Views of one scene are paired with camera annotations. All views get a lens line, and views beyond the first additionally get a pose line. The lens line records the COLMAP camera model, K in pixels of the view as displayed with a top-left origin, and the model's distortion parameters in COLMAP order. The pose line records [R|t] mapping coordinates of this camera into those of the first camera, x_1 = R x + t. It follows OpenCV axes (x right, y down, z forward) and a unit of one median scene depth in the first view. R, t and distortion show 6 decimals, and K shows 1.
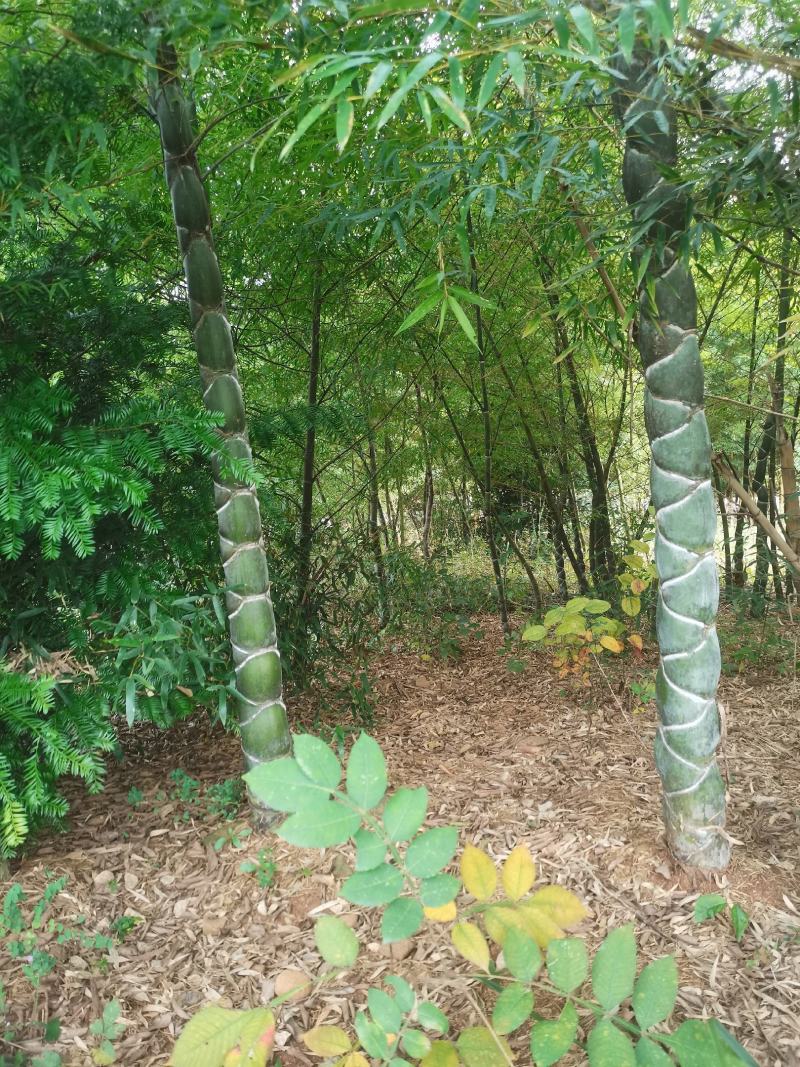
lens RADIAL K [[834.3, 0, 400.0], [0, 834.3, 533.5], [0, 0, 1]] dist [-0.002738, -0.000889]
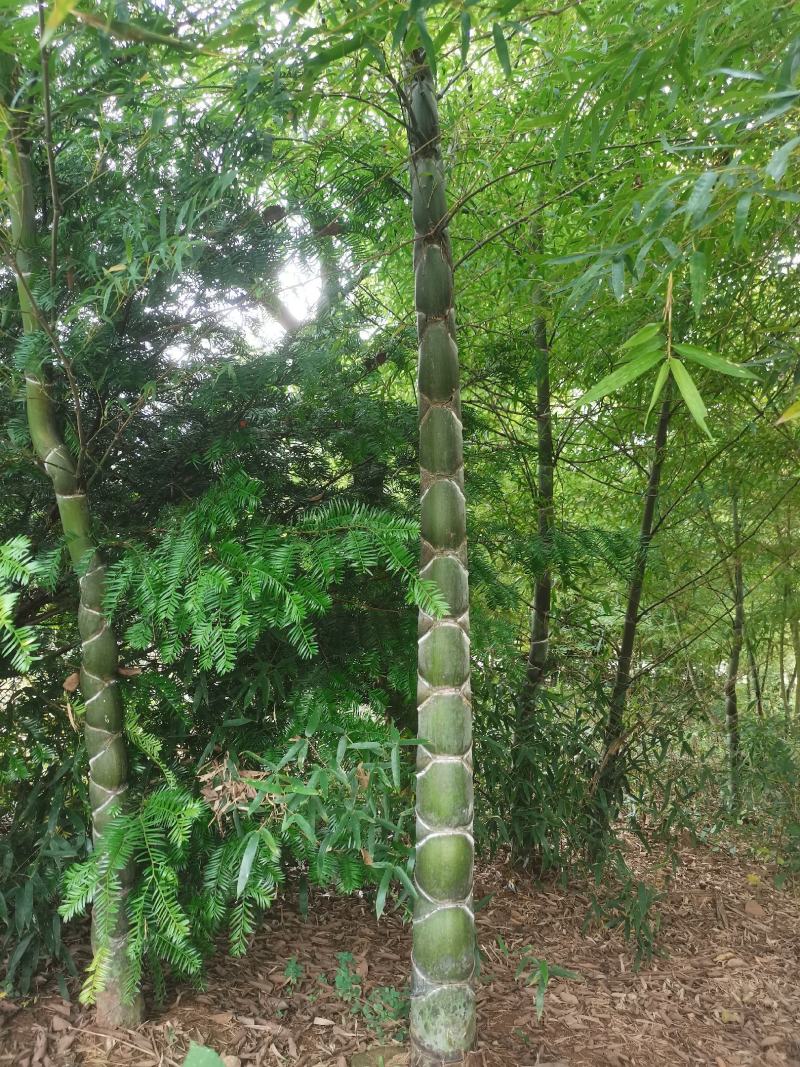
lens RADIAL K [[793.1, 0, 400.0], [0, 793.1, 533.5], [0, 0, 1]] dist [0.048142, -0.070727]
pose [[0.864900, 0.072484, -0.496682, 0.144728], [-0.149076, 0.981964, -0.116290, -0.037679], [0.479295, 0.174623, 0.860107, 0.298270]]
